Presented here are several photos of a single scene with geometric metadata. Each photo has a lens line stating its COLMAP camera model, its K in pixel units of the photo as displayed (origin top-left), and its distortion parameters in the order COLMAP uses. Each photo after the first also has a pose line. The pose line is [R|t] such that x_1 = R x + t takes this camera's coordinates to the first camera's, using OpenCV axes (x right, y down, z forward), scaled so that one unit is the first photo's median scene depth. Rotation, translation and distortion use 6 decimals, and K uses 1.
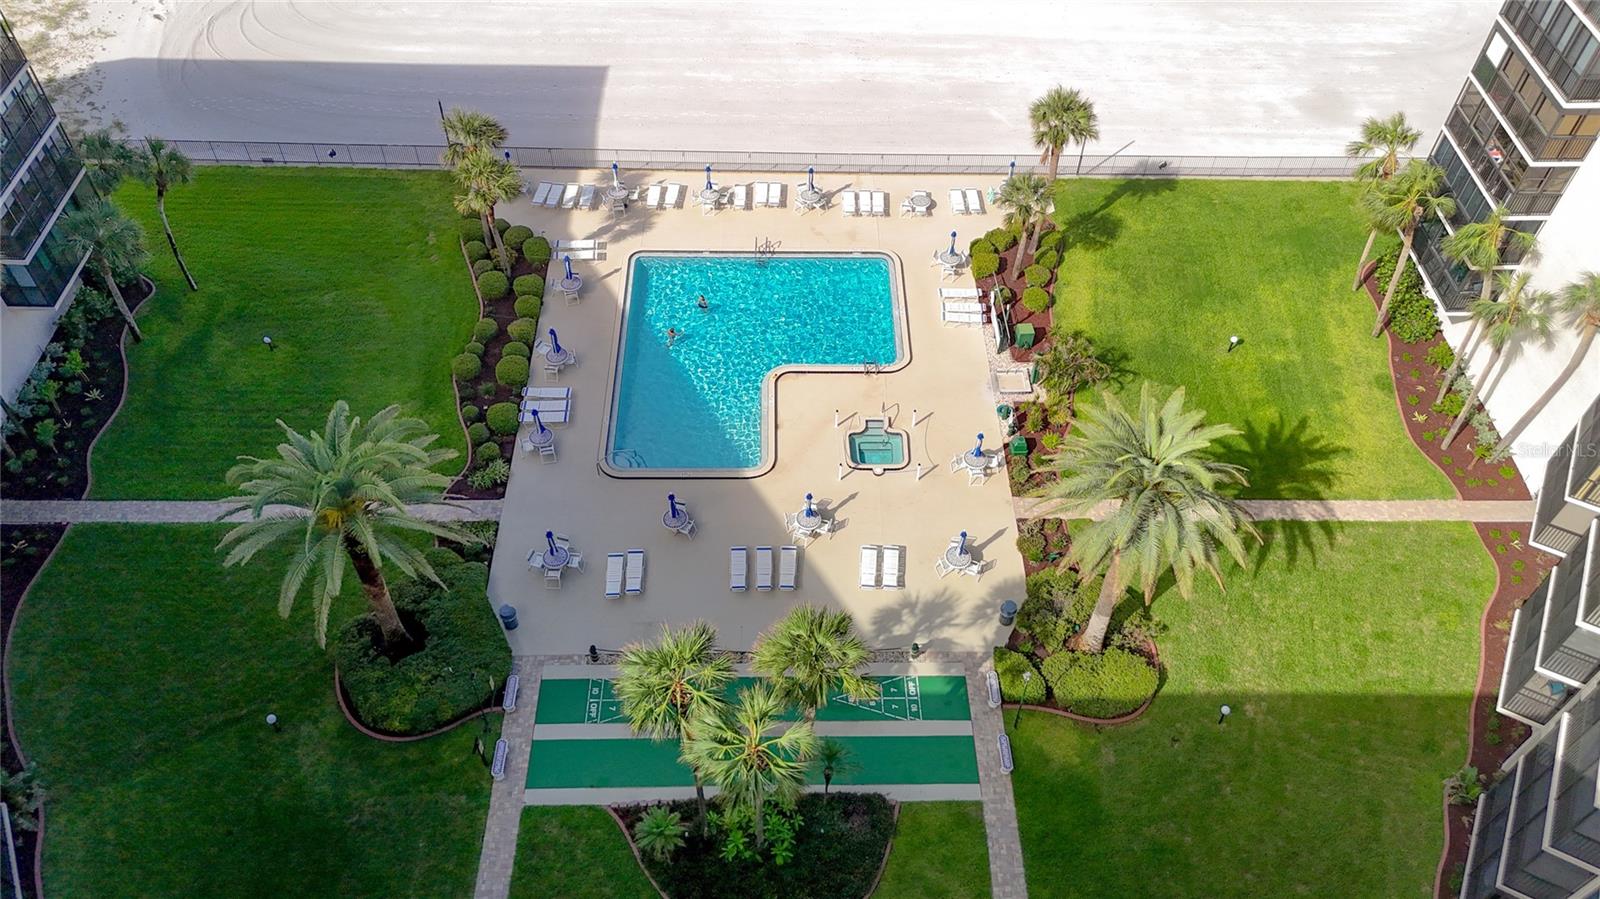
lens RADIAL K [[1146.2, 0, 800.0], [0, 1146.2, 449.5], [0, 0, 1]] dist [0.063883, -0.076984]
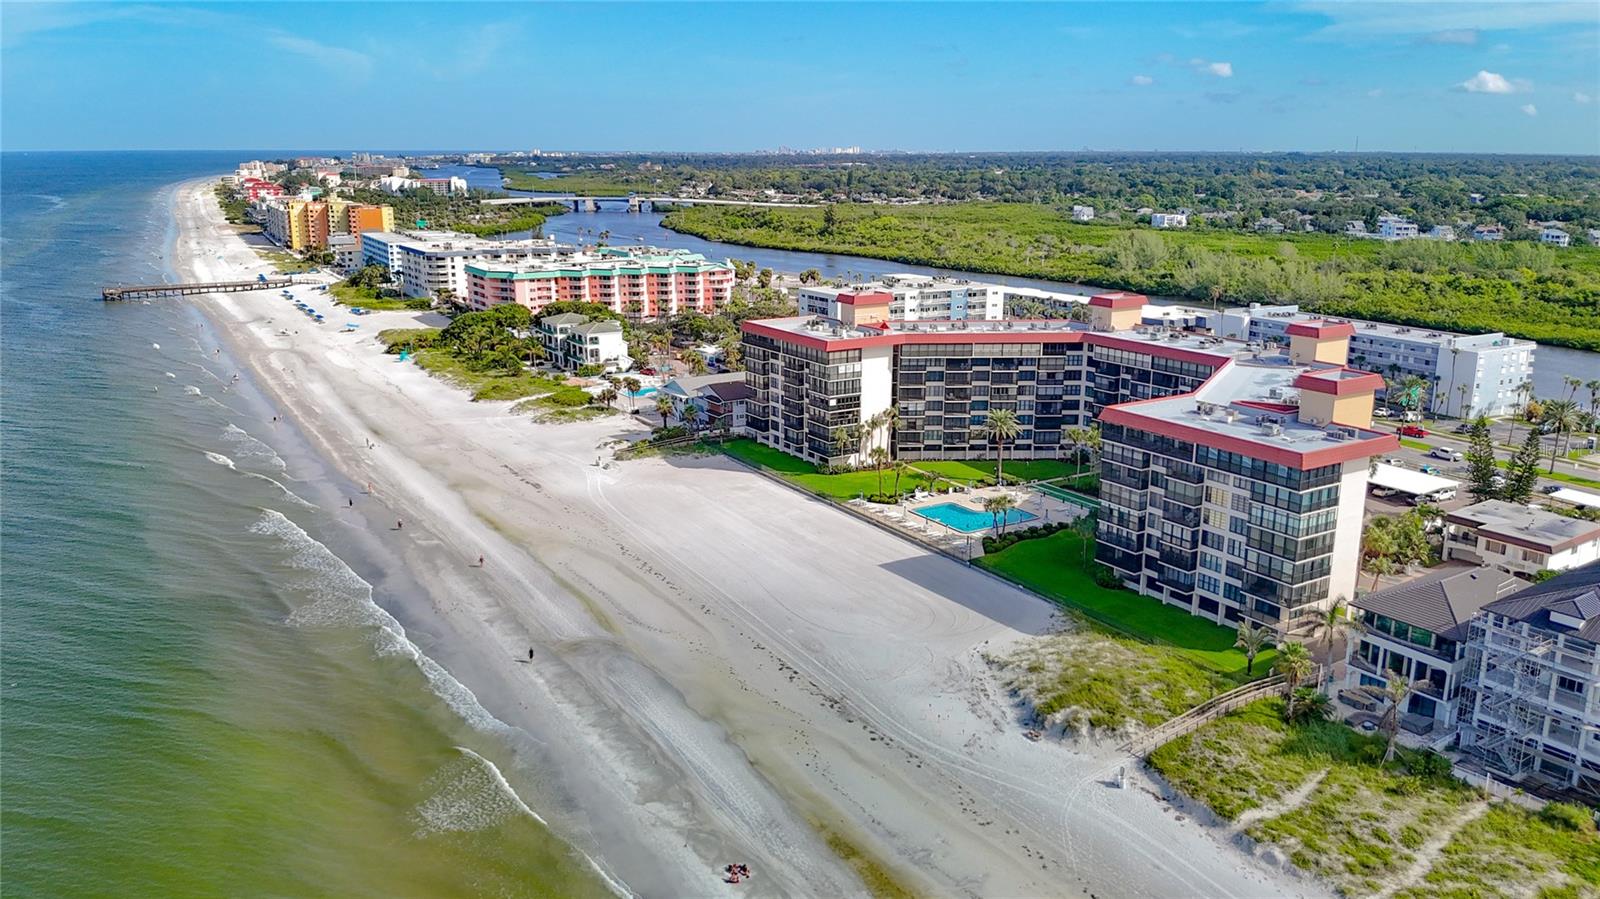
lens RADIAL K [[1225.3, 0, 792.5], [0, 1225.3, 452.9], [0, 0, 1]] dist [0.169430, -0.274904]
pose [[-0.514941, -0.227262, 0.826552, -2.642695], [0.646541, 0.530155, 0.548562, -2.444508], [-0.562868, 0.816877, -0.126064, 1.598550]]
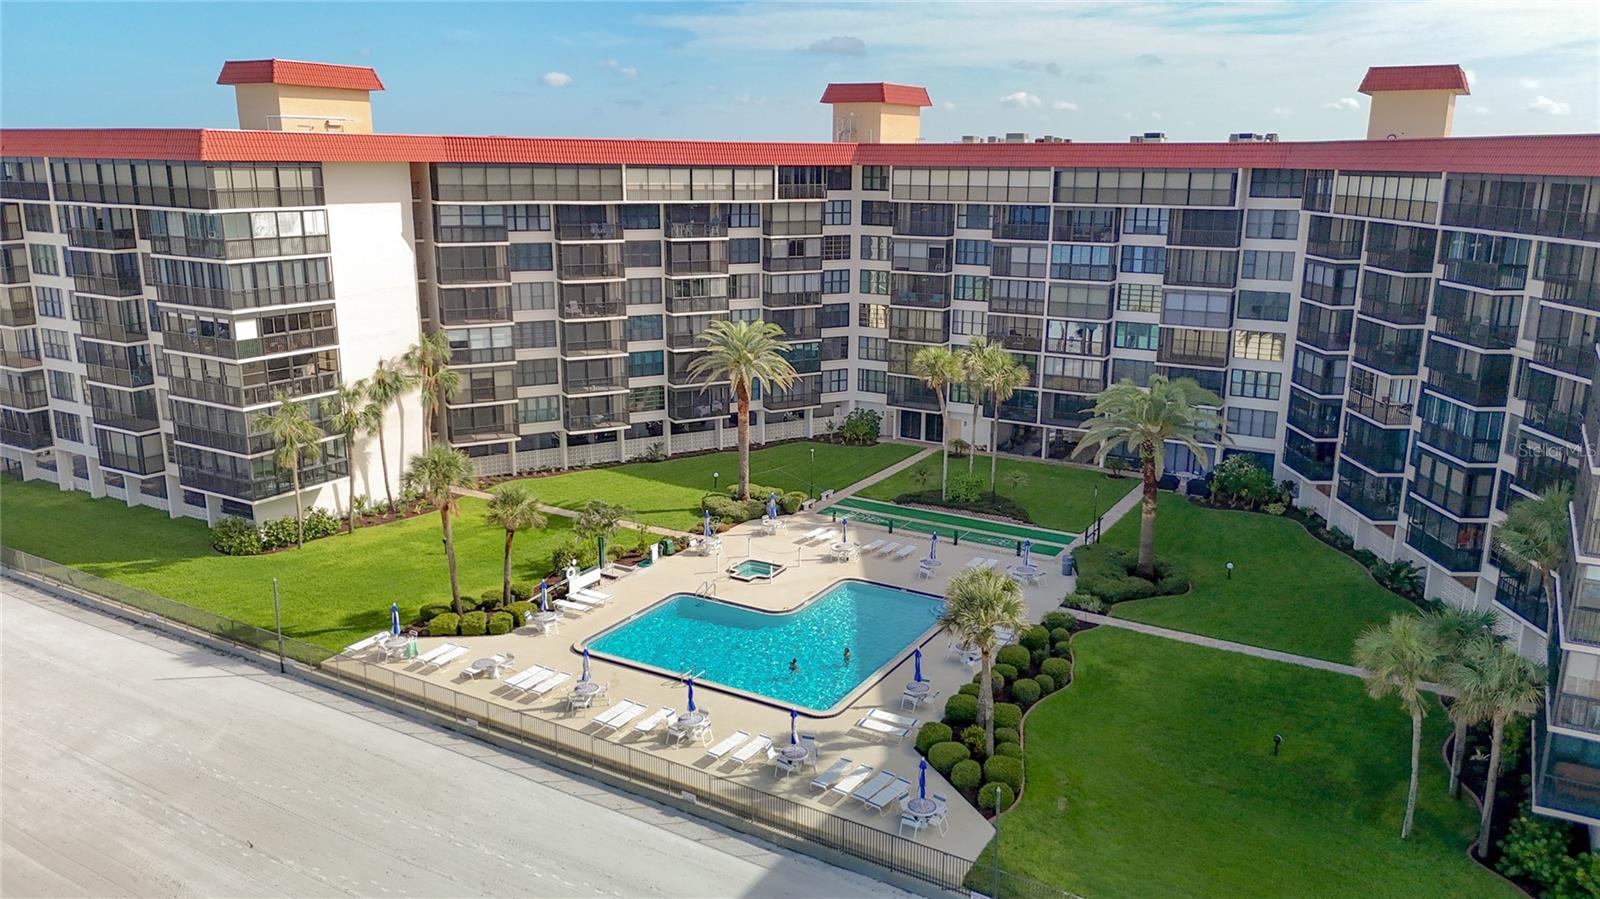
lens RADIAL K [[1177.7, 0, 797.9], [0, 1177.7, 453.2], [0, 0, 1]] dist [0.103631, -0.149762]
pose [[-0.851984, -0.151718, 0.501103, -0.563005], [0.383807, 0.469997, 0.794855, -1.004326], [-0.356110, 0.869531, -0.342199, 1.230585]]
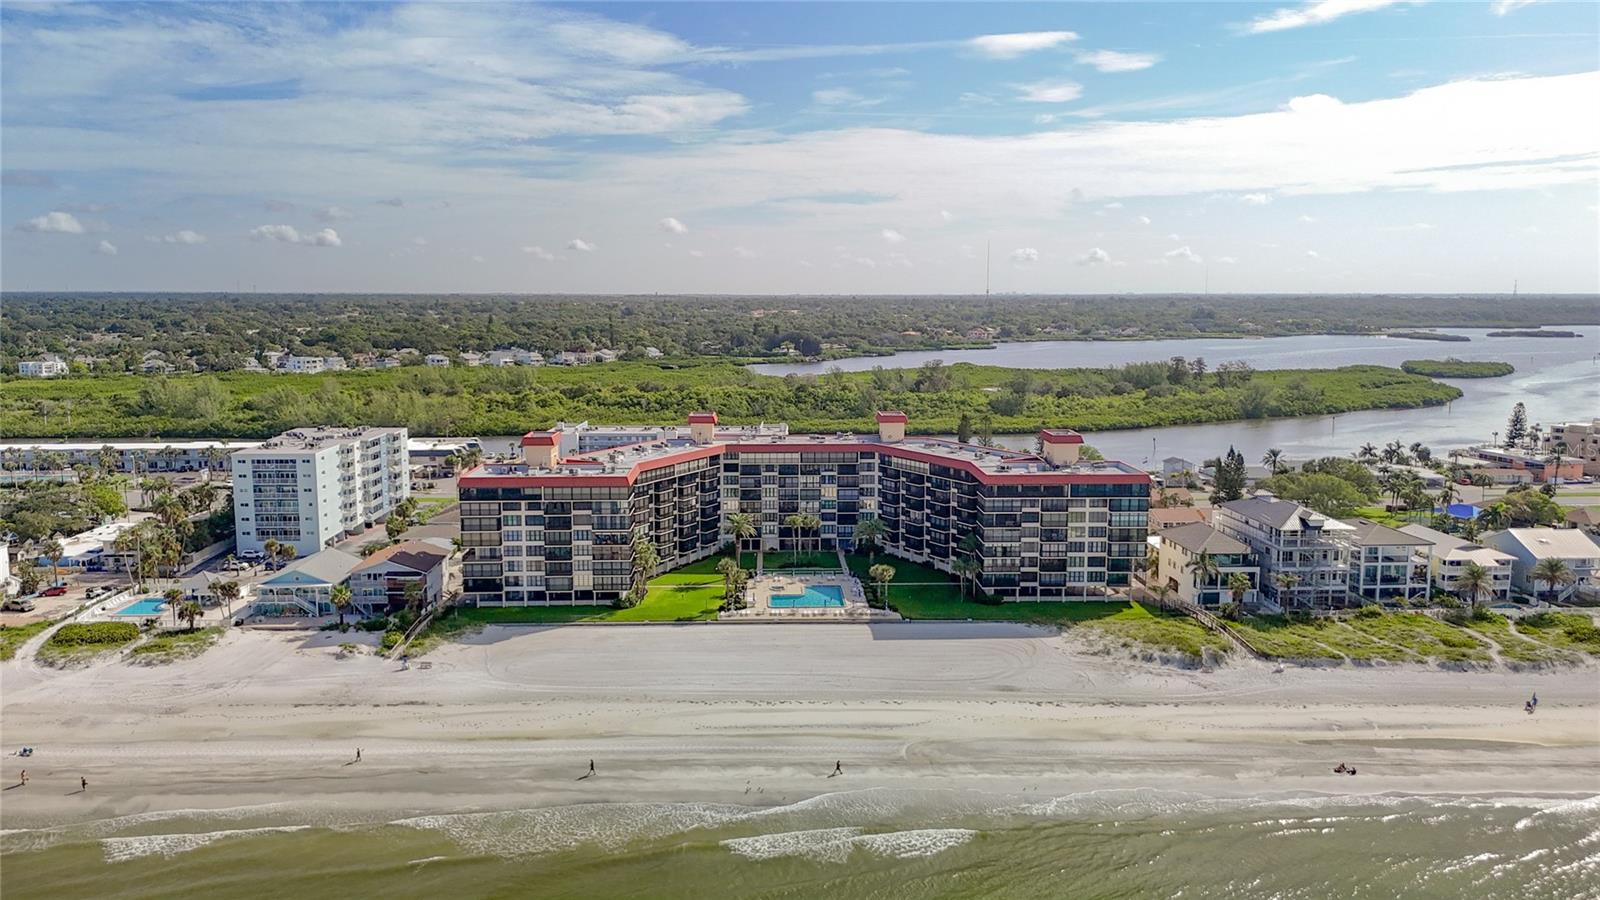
lens RADIAL K [[1206.6, 0, 806.0], [0, 1206.6, 454.1], [0, 0, 1]] dist [0.067418, -0.105663]
pose [[-0.999488, -0.017592, -0.026731, 0.084472], [-0.031997, 0.537490, 0.842663, -3.770513], [-0.000456, 0.843087, -0.537778, 2.789846]]
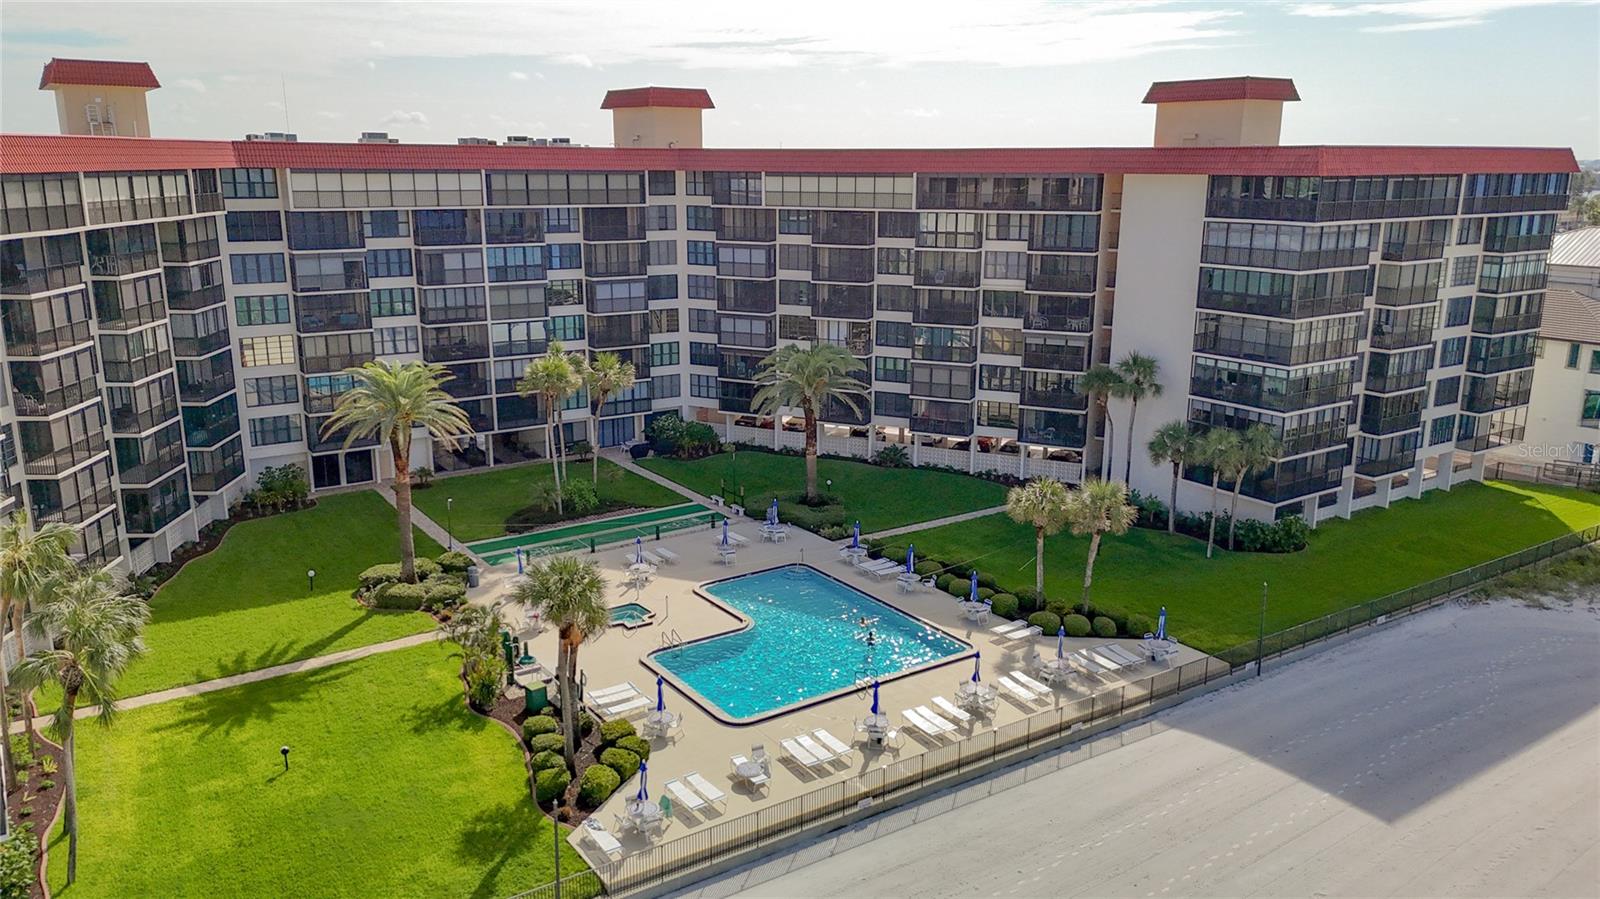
lens RADIAL K [[1183.9, 0, 805.8], [0, 1183.9, 453.4], [0, 0, 1]] dist [0.077356, -0.101422]
pose [[-0.829532, 0.110777, -0.547362, 0.514176], [-0.439428, 0.475394, 0.762170, -0.994702], [0.344644, 0.872771, -0.345676, 1.245936]]
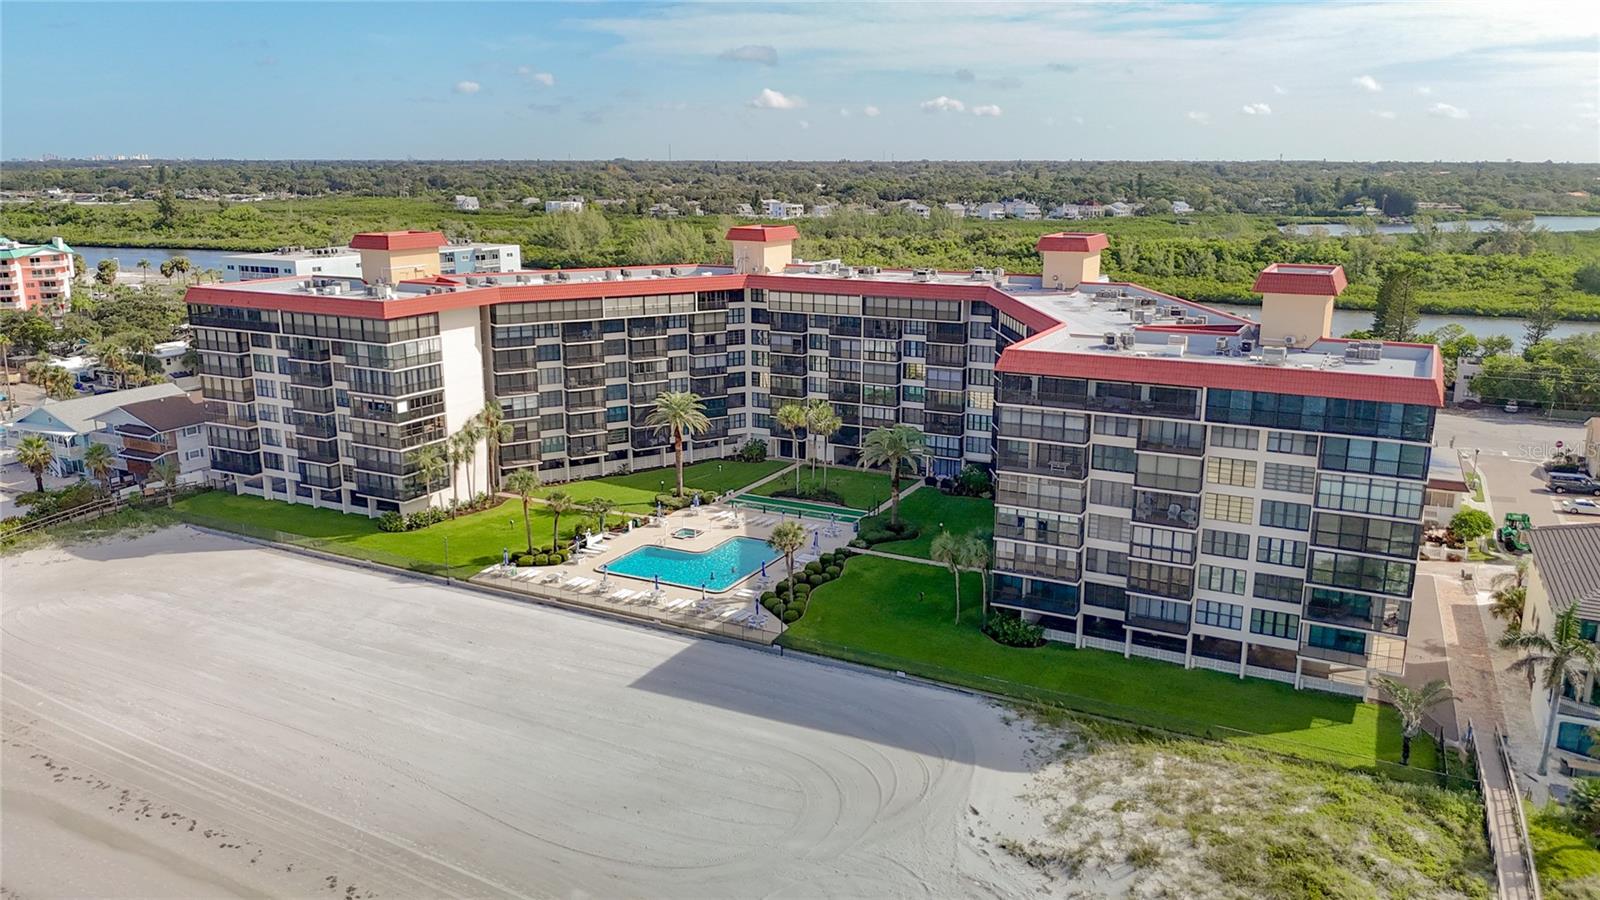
lens RADIAL K [[1206.6, 0, 806.0], [0, 1206.6, 454.1], [0, 0, 1]] dist [0.067418, -0.105663]
pose [[-0.882366, -0.131393, 0.451847, -1.141807], [0.346325, 0.468746, 0.812611, -1.839712], [-0.318573, 0.873506, -0.368101, 1.570703]]
